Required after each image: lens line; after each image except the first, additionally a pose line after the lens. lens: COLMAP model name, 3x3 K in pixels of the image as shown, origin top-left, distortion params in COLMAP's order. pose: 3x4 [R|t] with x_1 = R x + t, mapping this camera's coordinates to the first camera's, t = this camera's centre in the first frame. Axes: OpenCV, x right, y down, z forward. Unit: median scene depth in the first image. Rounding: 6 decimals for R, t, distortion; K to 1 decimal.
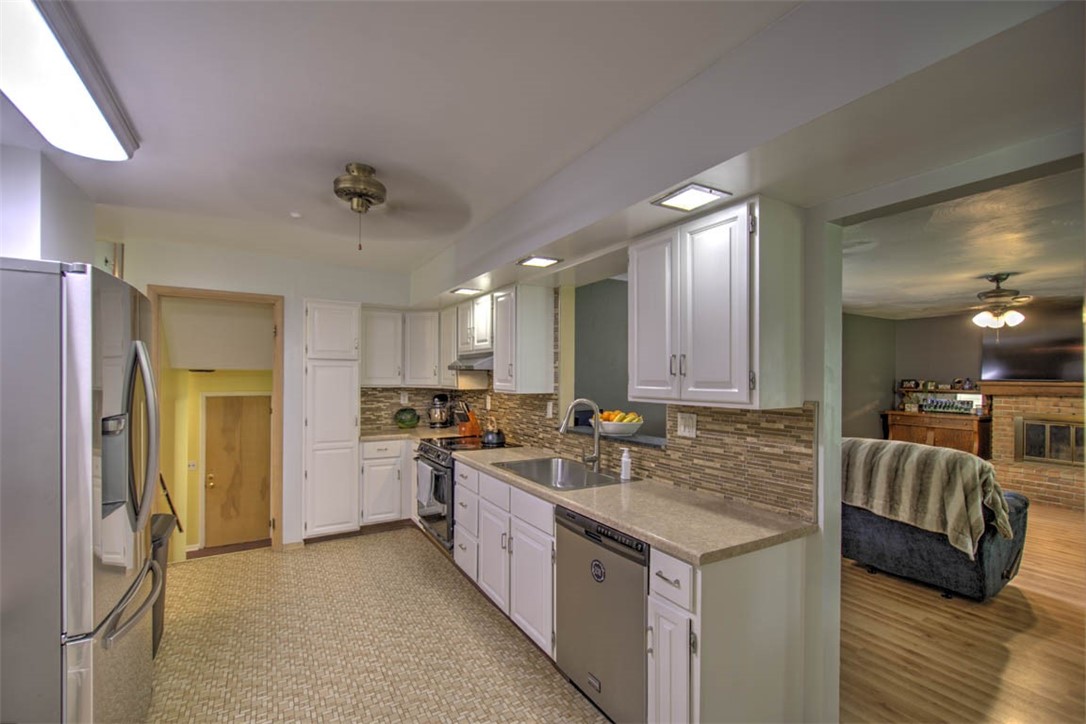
lens RADIAL K [[466.9, 0, 541.1], [0, 466.9, 369.1], [0, 0, 1]] dist [-0.002805, -0.000875]
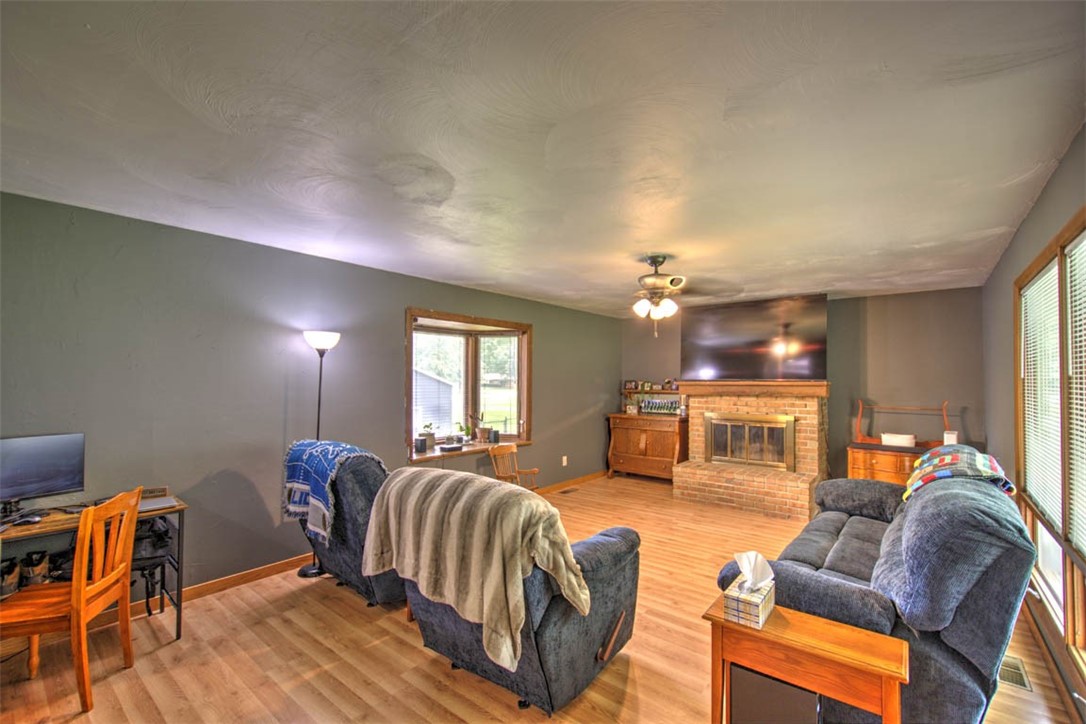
lens RADIAL K [[466.9, 0, 545.6], [0, 466.9, 370.1], [0, 0, 1]] dist [-0.002805, -0.000875]
pose [[0.935482, -0.000440, 0.353373, 0.368936], [0.003021, 0.999973, -0.006751, 0.009241], [-0.353361, 0.007383, 0.935458, 0.200347]]
